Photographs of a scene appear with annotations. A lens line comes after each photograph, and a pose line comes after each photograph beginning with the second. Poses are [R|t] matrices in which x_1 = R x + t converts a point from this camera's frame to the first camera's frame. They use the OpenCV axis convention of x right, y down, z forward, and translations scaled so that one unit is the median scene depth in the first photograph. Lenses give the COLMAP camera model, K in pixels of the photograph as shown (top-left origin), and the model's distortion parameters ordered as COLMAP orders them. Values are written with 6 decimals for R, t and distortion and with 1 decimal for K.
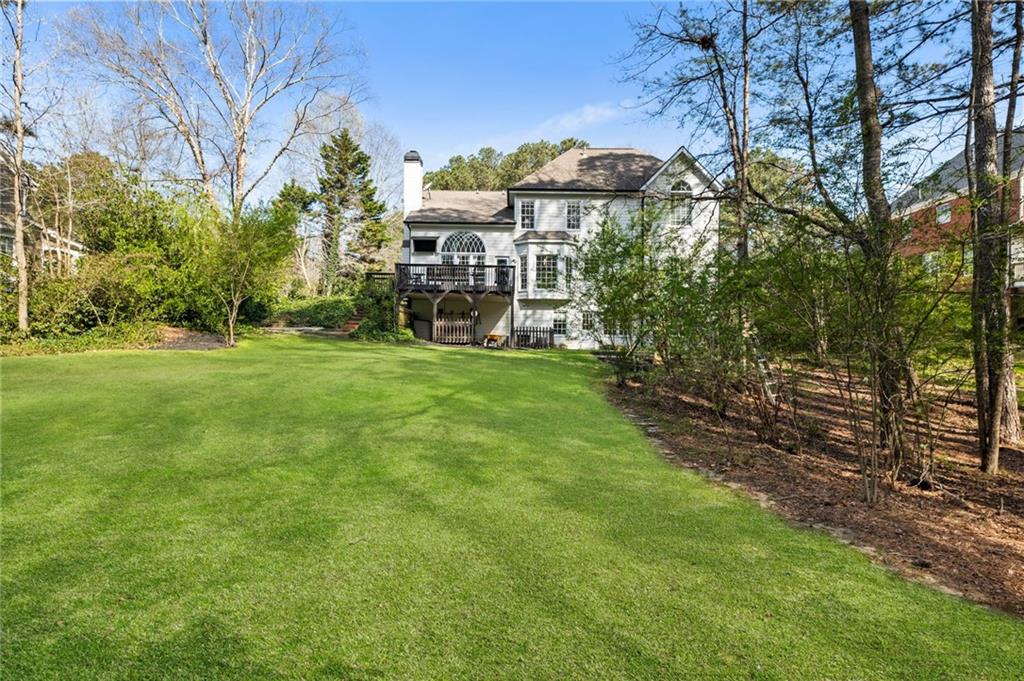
lens RADIAL K [[564.1, 0, 509.9], [0, 564.1, 343.6], [0, 0, 1]] dist [-0.004321, 0.003718]
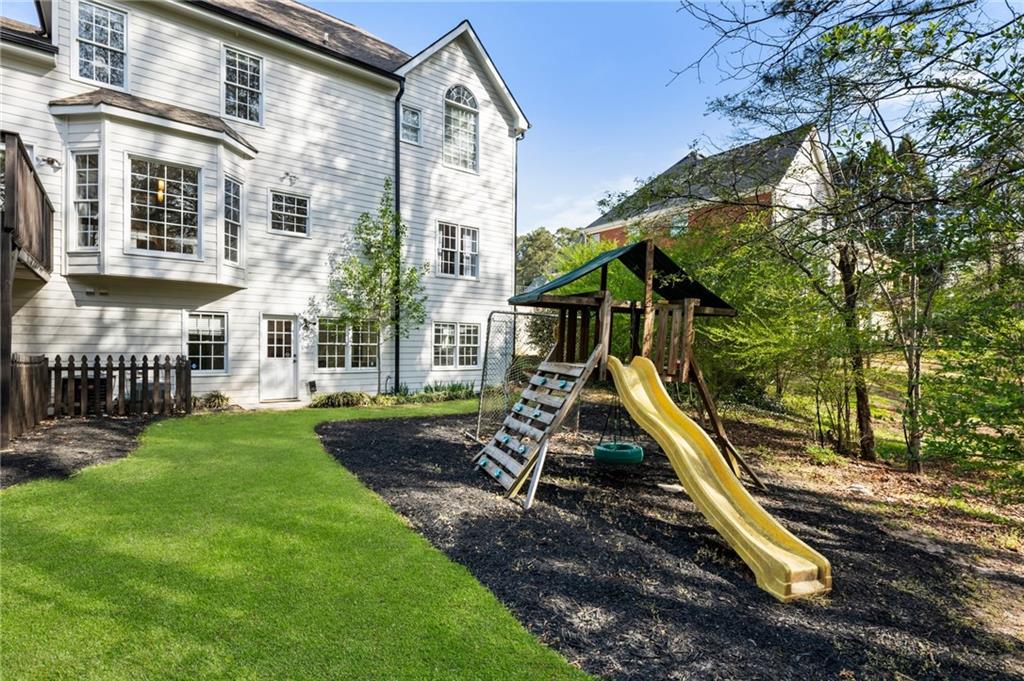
lens RADIAL K [[498.6, 0, 514.4], [0, 498.6, 349.7], [0, 0, 1]] dist [-0.009809, -0.000103]
pose [[0.785989, -0.006533, 0.618206, 0.041857], [-0.002196, 0.999908, 0.013358, -0.036747], [-0.618236, -0.011856, 0.785903, 0.587061]]
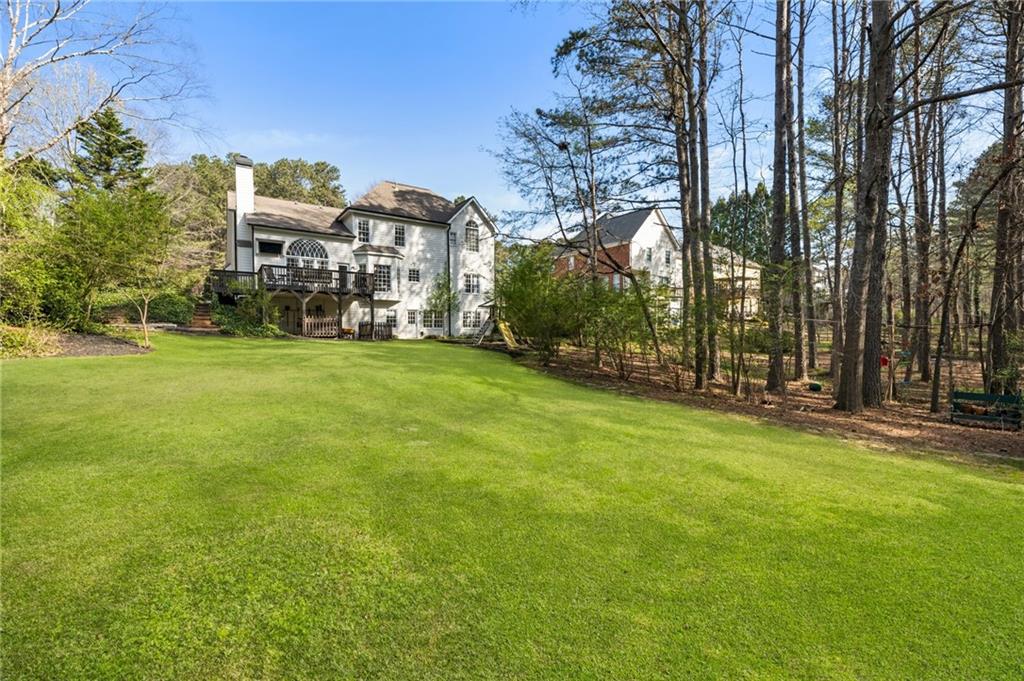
lens RADIAL K [[420.8, 0, 520.1], [0, 420.8, 339.6], [0, 0, 1]] dist [-0.003315, -0.000154]
pose [[0.807731, -0.027815, 0.588895, -0.241547], [0.013338, 0.999493, 0.028915, -0.012916], [-0.589401, -0.015501, 0.807692, 0.052220]]
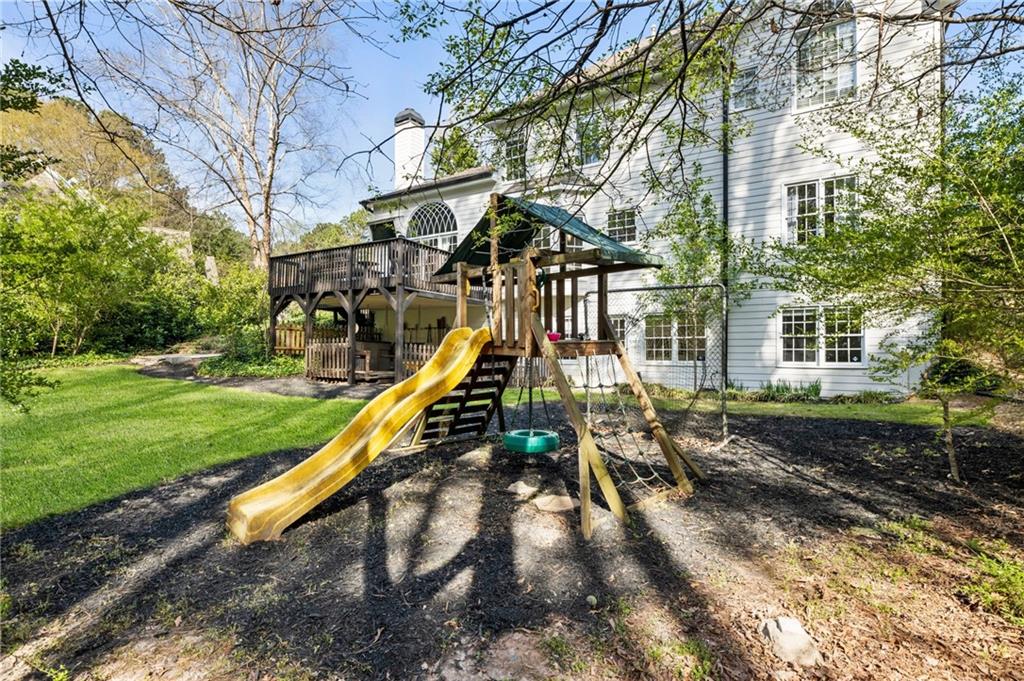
lens RADIAL K [[498.6, 0, 513.4], [0, 498.6, 345.1], [0, 0, 1]] dist [-0.009809, -0.000103]
pose [[0.842735, -0.017516, -0.538044, 0.306949], [0.008405, 0.999777, -0.019382, -0.021961], [0.538263, 0.011811, 0.842694, 0.567071]]
